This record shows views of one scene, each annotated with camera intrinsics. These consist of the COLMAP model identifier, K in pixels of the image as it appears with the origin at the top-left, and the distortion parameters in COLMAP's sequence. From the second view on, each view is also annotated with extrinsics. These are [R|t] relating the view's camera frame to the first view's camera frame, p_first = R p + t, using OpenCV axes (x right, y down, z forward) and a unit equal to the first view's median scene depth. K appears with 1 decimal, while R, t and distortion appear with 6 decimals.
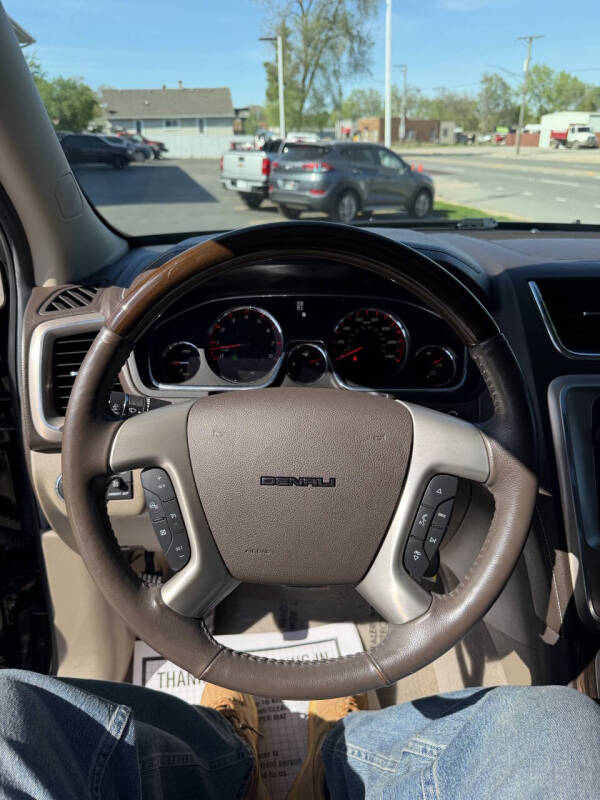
lens RADIAL K [[562.5, 0, 287.4], [0, 562.5, 403.9], [0, 0, 1]] dist [0.030963, -0.055047]
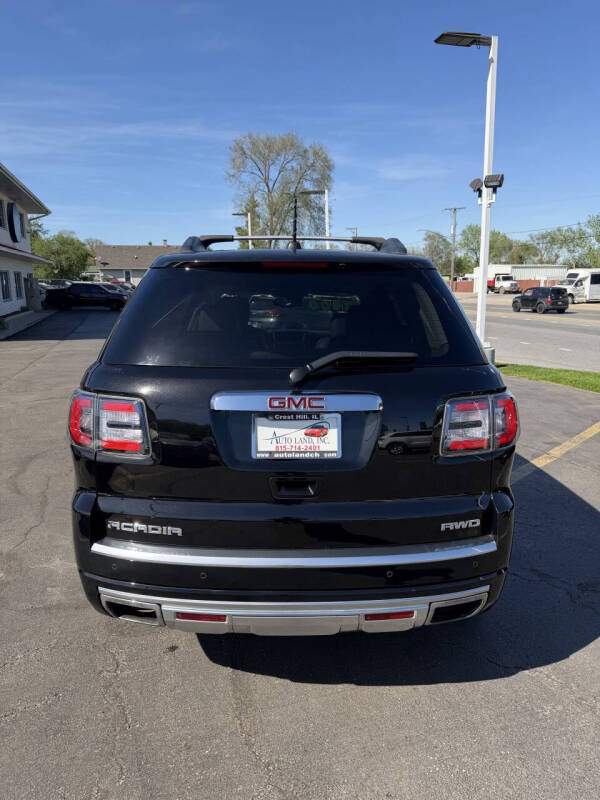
lens RADIAL K [[562.5, 0, 296.4], [0, 562.5, 404.5], [0, 0, 1]] dist [0.030963, -0.055047]
pose [[0.997832, -0.010282, 0.065006, 0.002851], [0.024577, 0.974480, -0.223124, 0.032038], [-0.061053, 0.224238, 0.972620, -0.085246]]
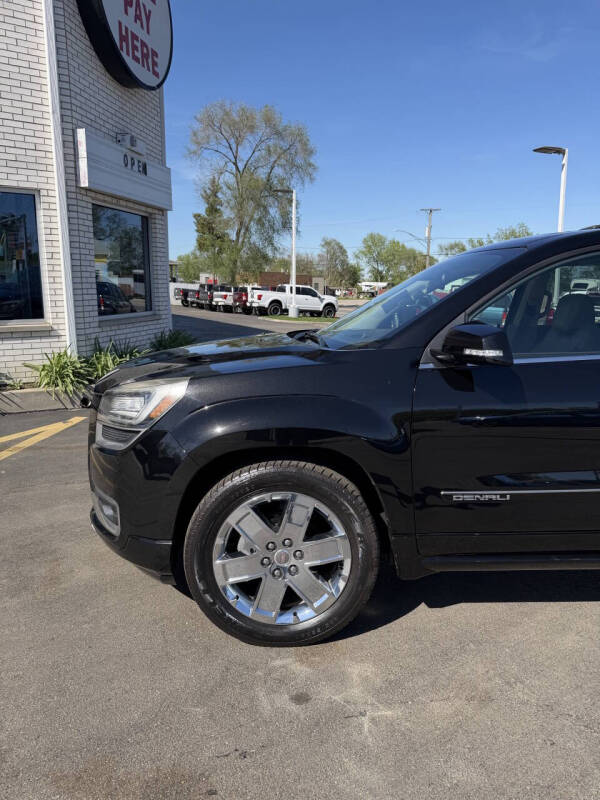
lens RADIAL K [[562.5, 0, 296.8], [0, 562.5, 408.1], [0, 0, 1]] dist [0.030963, -0.055047]
pose [[0.948773, -0.034211, 0.314102, -0.196297], [0.104579, 0.972089, -0.210013, -0.048227], [-0.298151, 0.232103, 0.925870, 0.110228]]
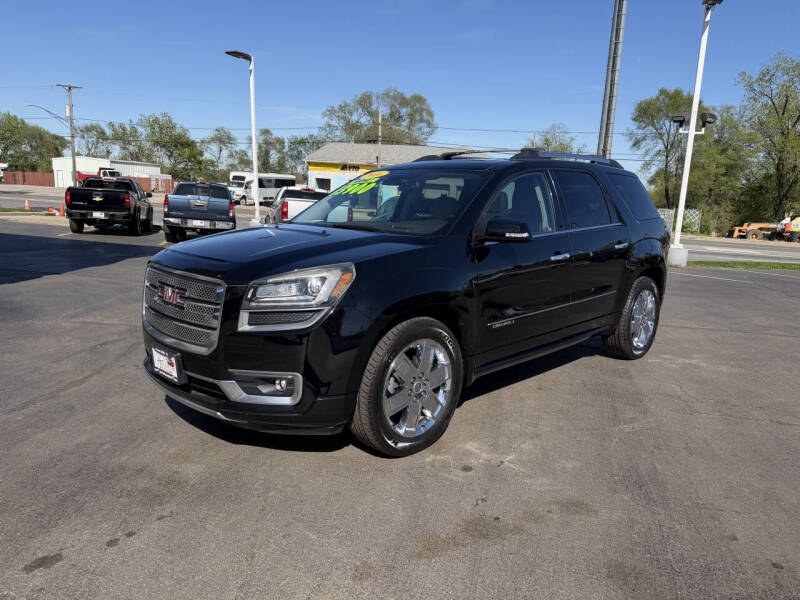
lens RADIAL K [[562.5, 0, 402.6], [0, 562.5, 307.5], [0, 0, 1]] dist [0.030963, -0.055047]
pose [[0.463625, -0.133926, 0.875851, -0.235598], [0.319741, 0.947190, -0.024417, -0.053295], [-0.826328, 0.291366, 0.481963, 0.123000]]
